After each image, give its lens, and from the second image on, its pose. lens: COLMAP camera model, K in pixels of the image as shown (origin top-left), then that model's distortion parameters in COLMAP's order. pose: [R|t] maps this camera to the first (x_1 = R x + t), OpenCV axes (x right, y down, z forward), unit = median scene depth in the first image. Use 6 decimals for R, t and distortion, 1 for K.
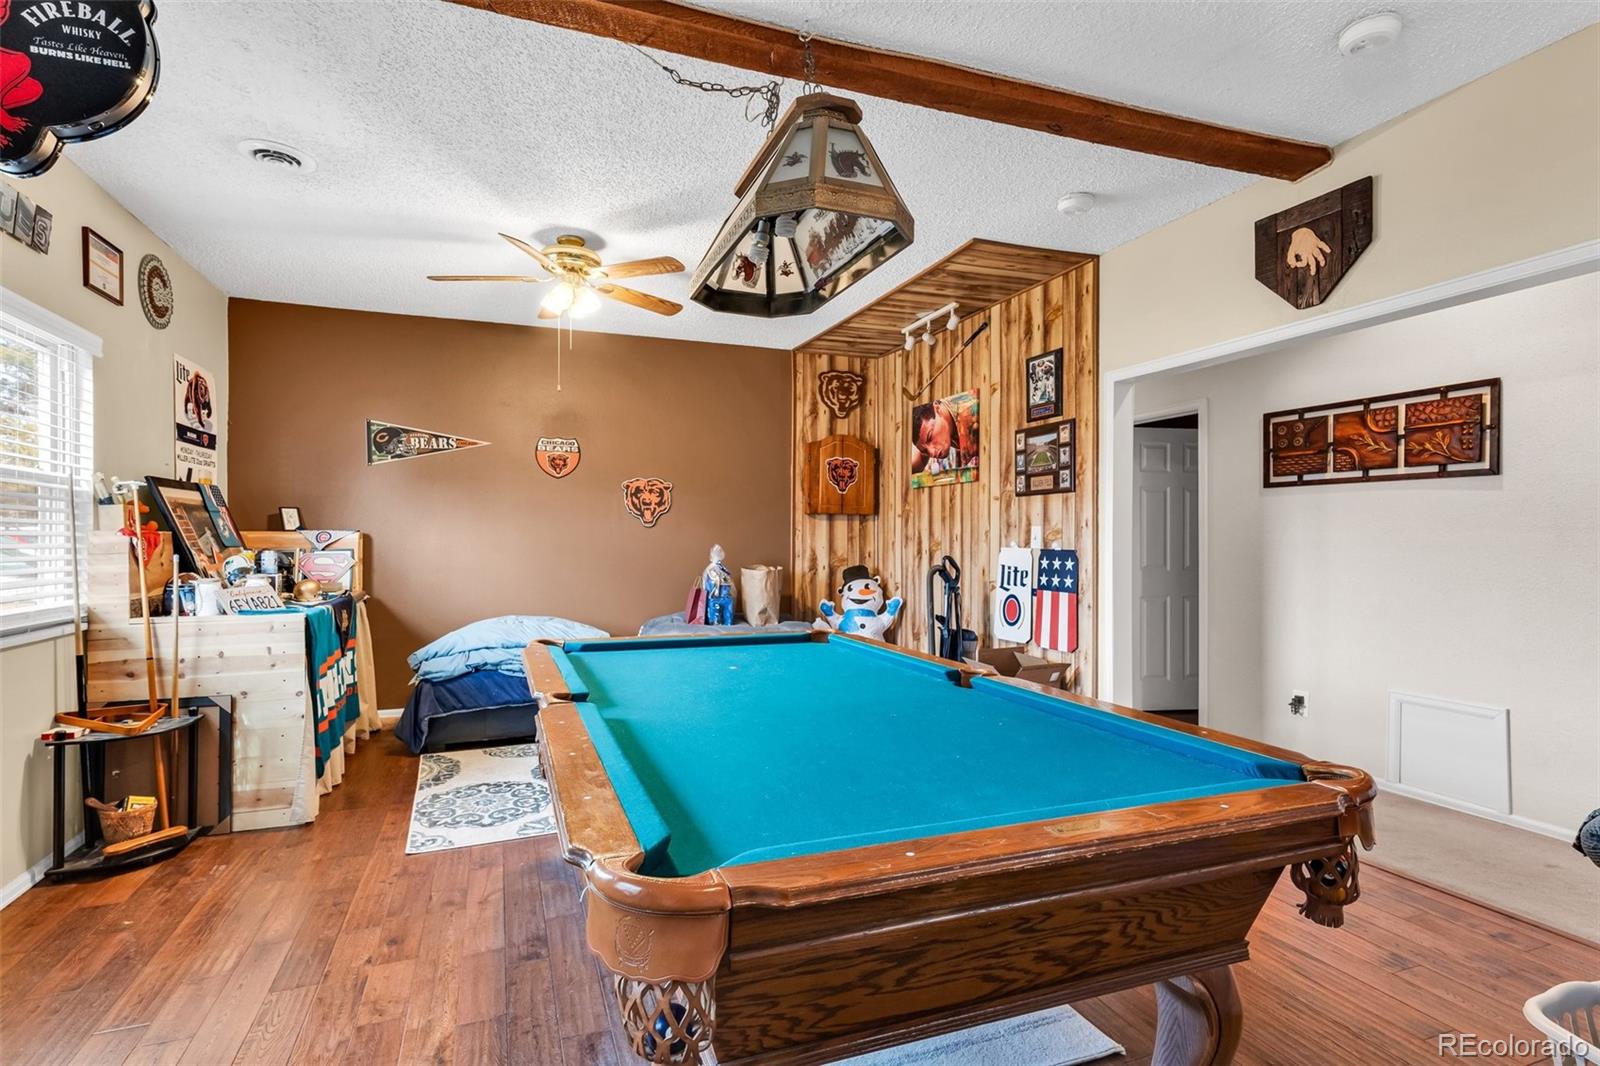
lens RADIAL K [[771.5, 0, 789.0], [0, 771.5, 539.4], [0, 0, 1]] dist [0.001066, 0.001033]
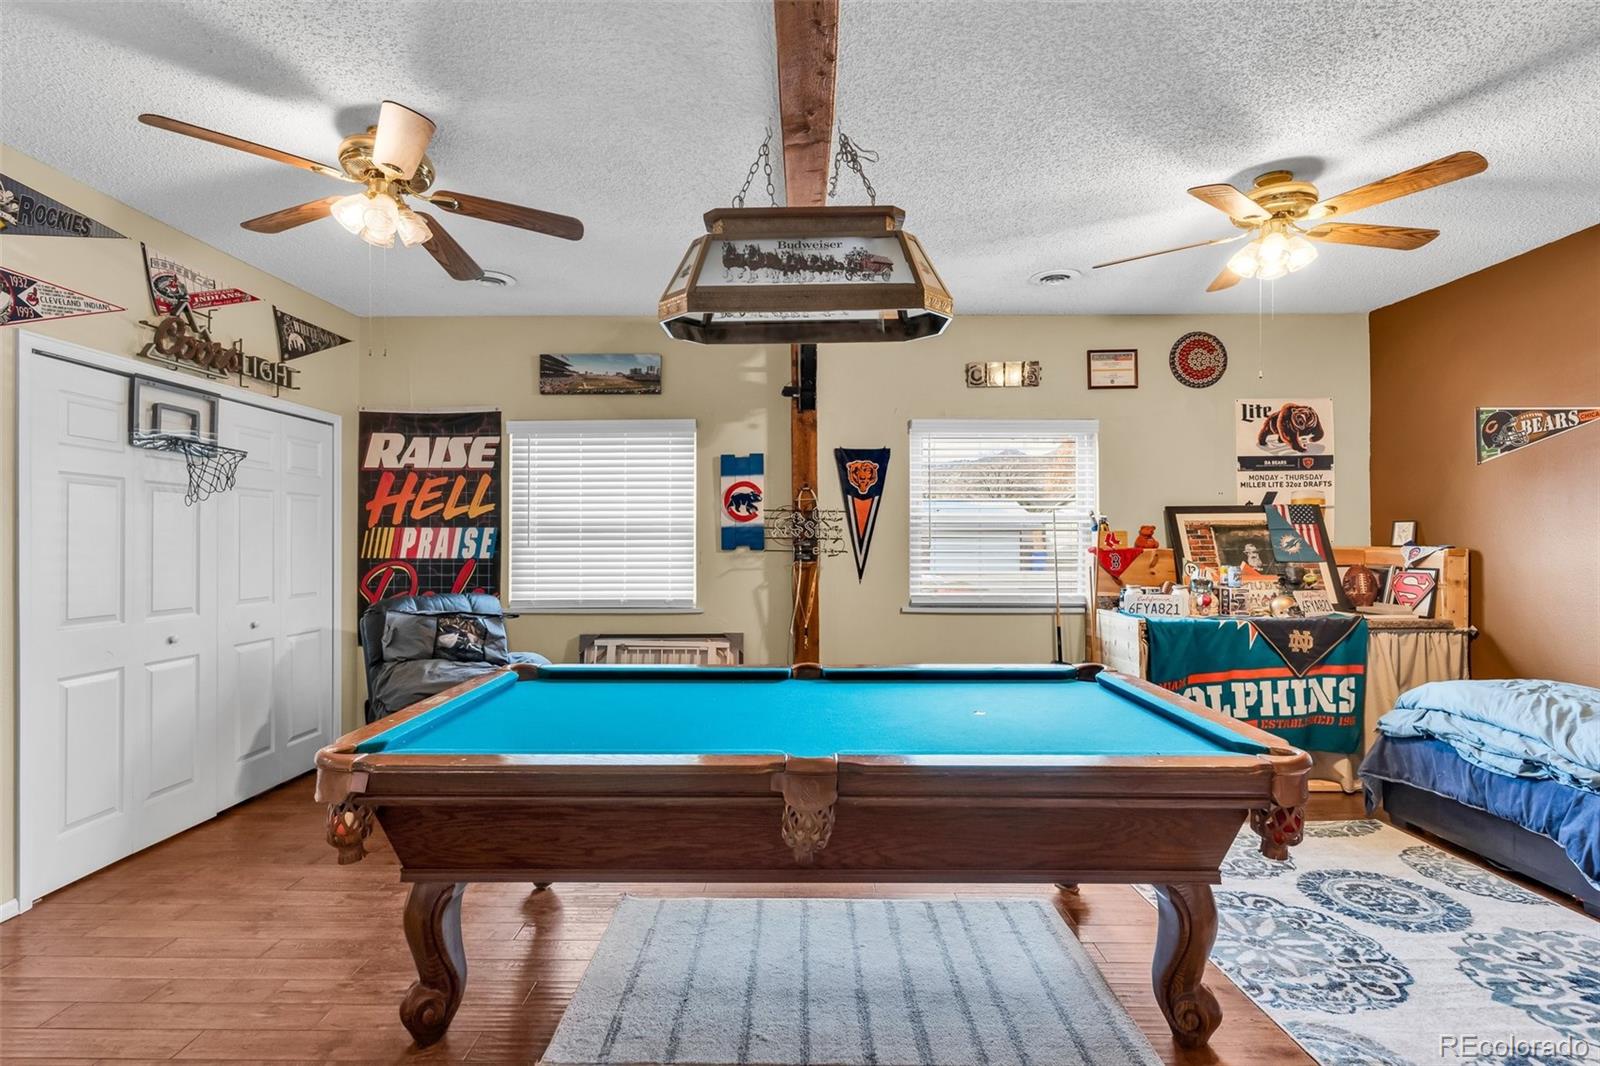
lens RADIAL K [[771.5, 0, 793.0], [0, 771.5, 533.7], [0, 0, 1]] dist [0.001066, 0.001033]
pose [[-0.357084, -0.003818, -0.934065, 0.458375], [0.005310, 0.999967, -0.006117, -0.023089], [0.934057, -0.007145, -0.357052, 0.619503]]
